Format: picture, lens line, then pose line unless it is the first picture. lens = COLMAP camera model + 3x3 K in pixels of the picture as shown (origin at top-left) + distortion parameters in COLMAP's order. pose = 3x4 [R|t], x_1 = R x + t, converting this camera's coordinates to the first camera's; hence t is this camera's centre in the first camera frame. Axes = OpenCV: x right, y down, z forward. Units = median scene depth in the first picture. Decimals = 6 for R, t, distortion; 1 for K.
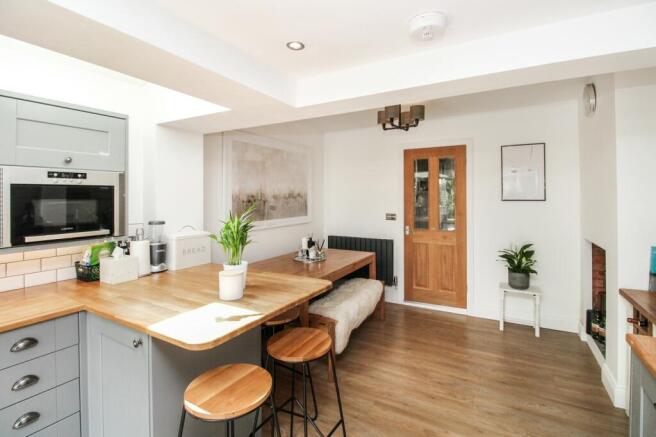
lens RADIAL K [[308.4, 0, 328.5], [0, 308.4, 196.8], [0, 0, 1]] dist [-0.001819, -0.000359]
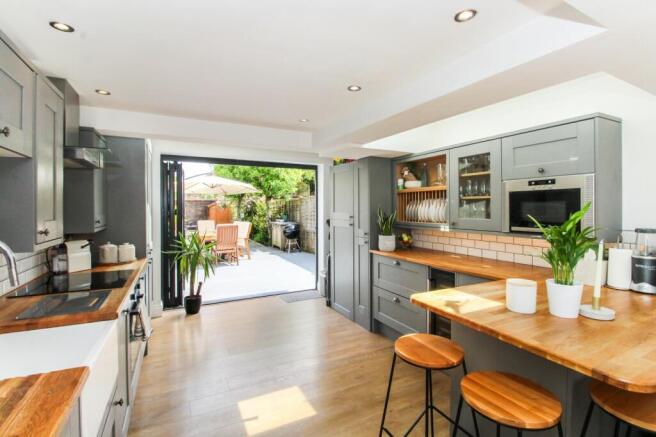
lens RADIAL K [[310.3, 0, 327.9], [0, 310.3, 210.4], [0, 0, 1]] dist [-0.000227, -0.000077]
pose [[-0.542125, 0.007917, -0.840261, 0.709187], [-0.002562, 0.999935, 0.011075, 0.032709], [0.840294, 0.008157, -0.542069, 0.993768]]
